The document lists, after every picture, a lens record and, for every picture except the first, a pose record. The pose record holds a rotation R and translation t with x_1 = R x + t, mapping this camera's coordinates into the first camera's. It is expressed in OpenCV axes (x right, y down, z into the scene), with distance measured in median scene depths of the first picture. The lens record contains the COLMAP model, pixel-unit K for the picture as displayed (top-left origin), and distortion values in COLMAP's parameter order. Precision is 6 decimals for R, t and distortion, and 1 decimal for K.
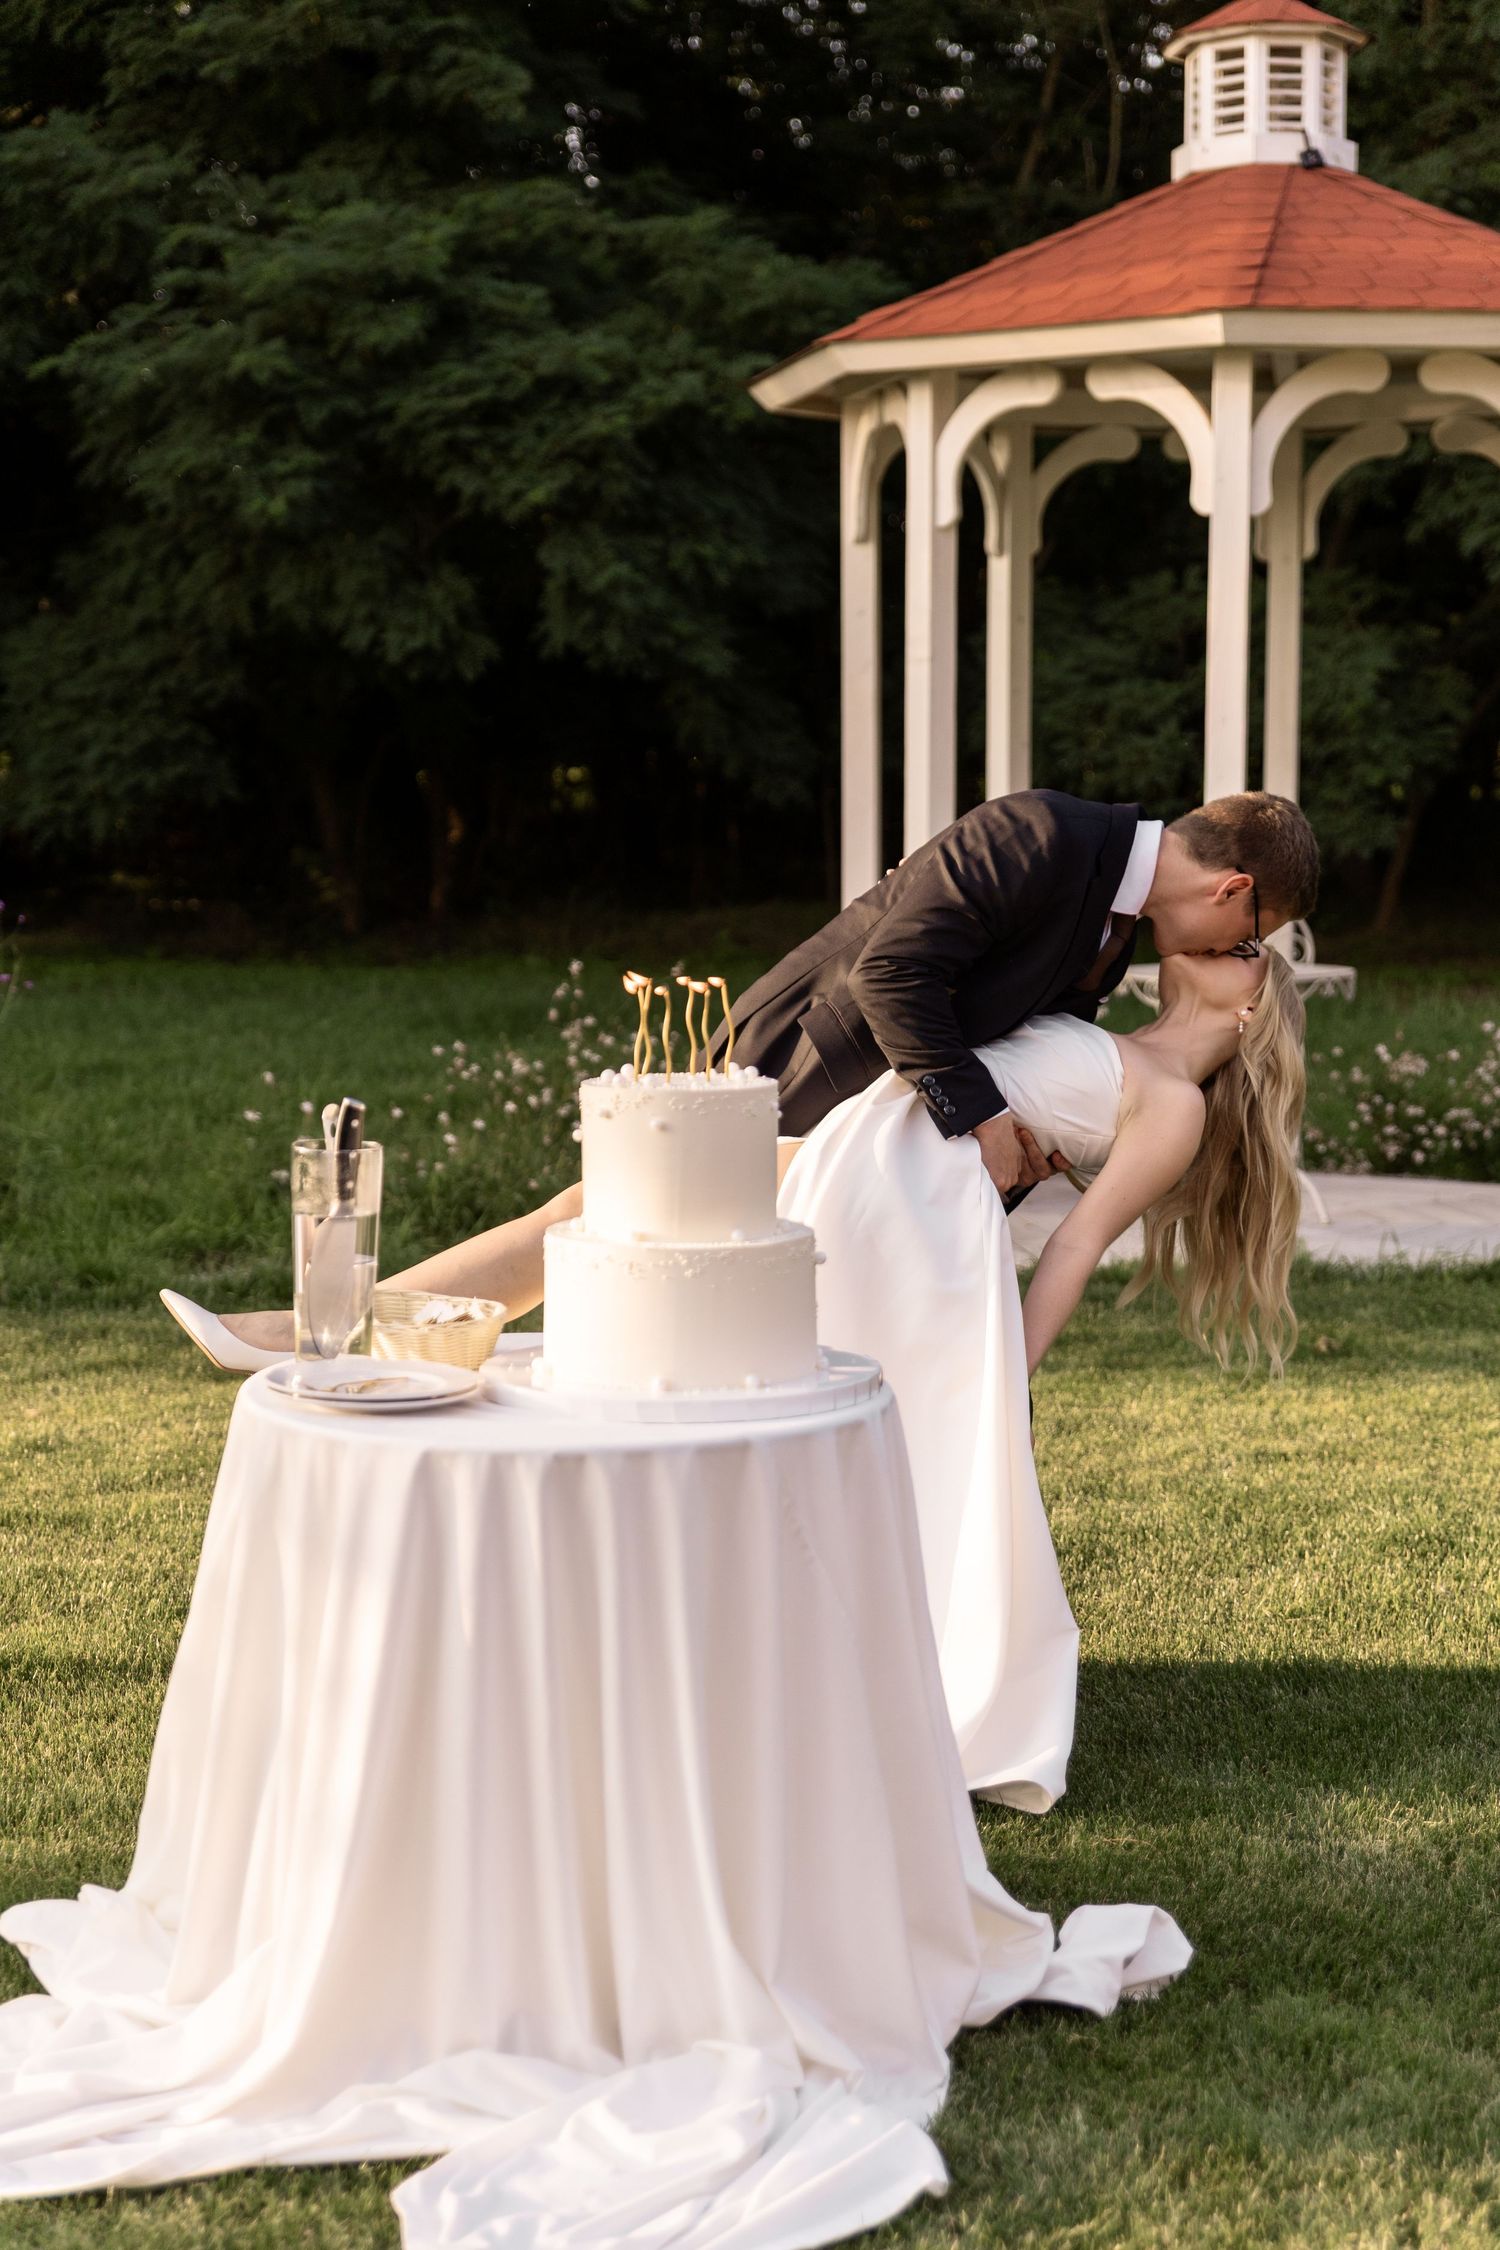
lens RADIAL K [[3627.1, 0, 750.0], [0, 3627.1, 1125.0], [0, 0, 1]] dist [0.194517, -1.399884]
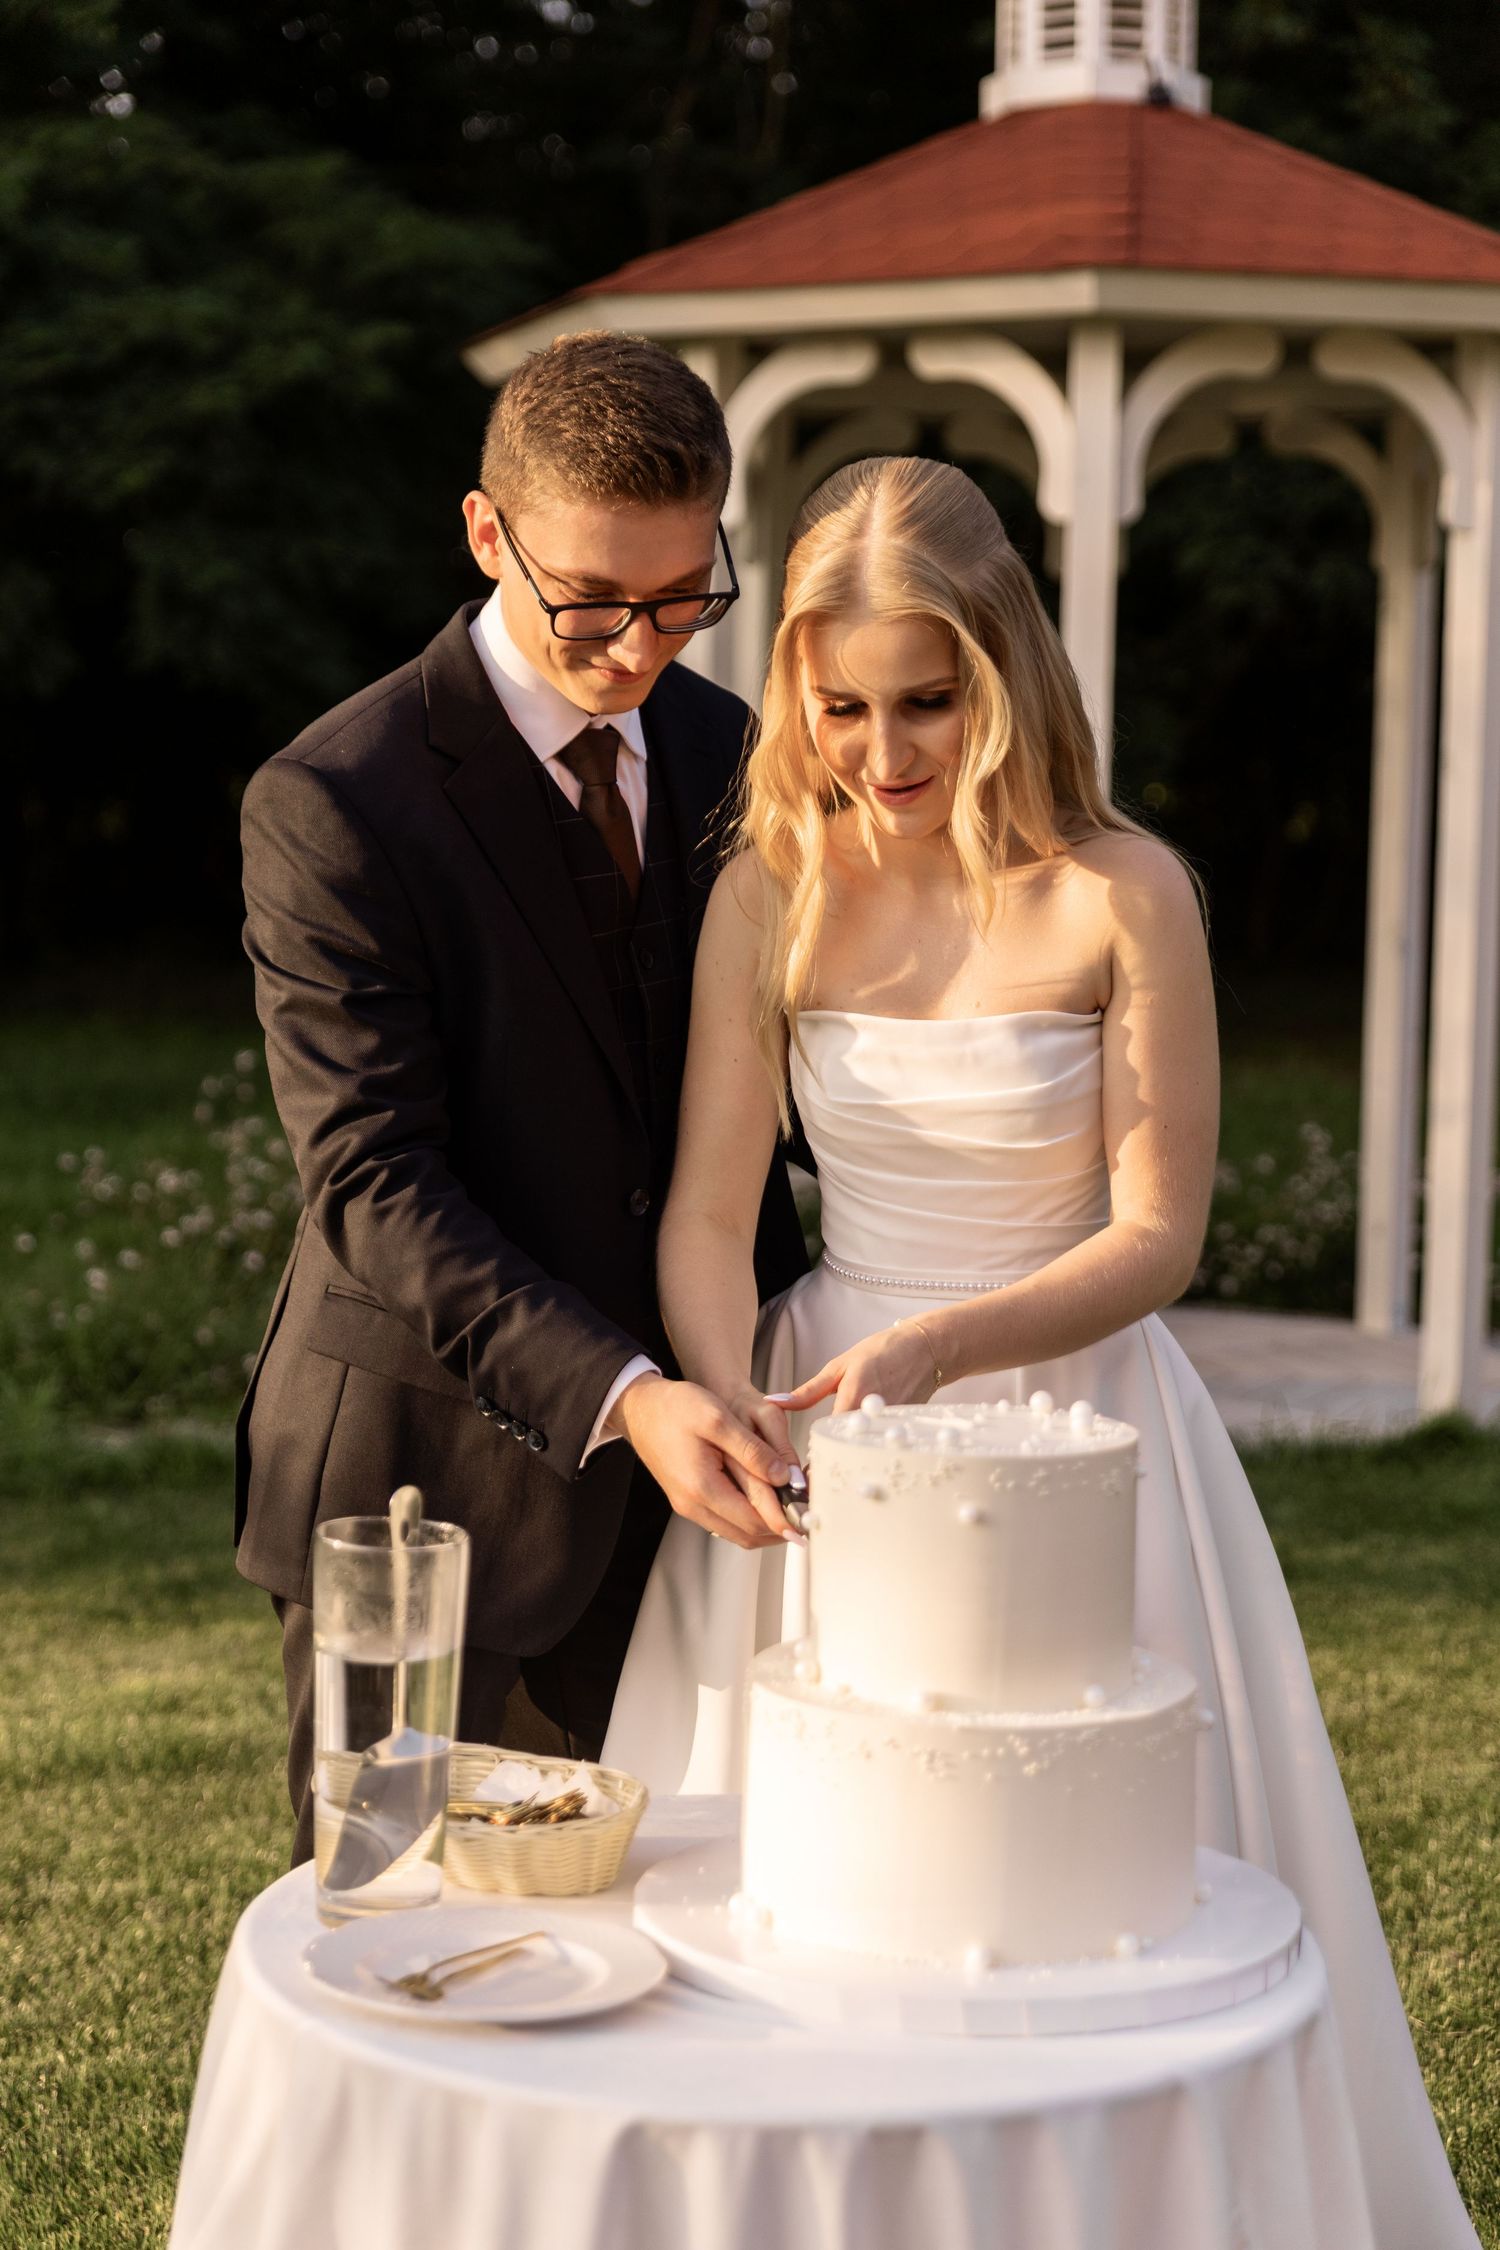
lens RADIAL K [[4008.3, 0, 750.0], [0, 4008.3, 1125.0], [0, 0, 1]] dist [0.026582, -0.025060]
pose [[0.993299, 0.005116, 0.115458, -0.041638], [-0.003352, 0.999875, -0.015474, -0.016208], [-0.115522, 0.014984, 0.993192, 0.107046]]
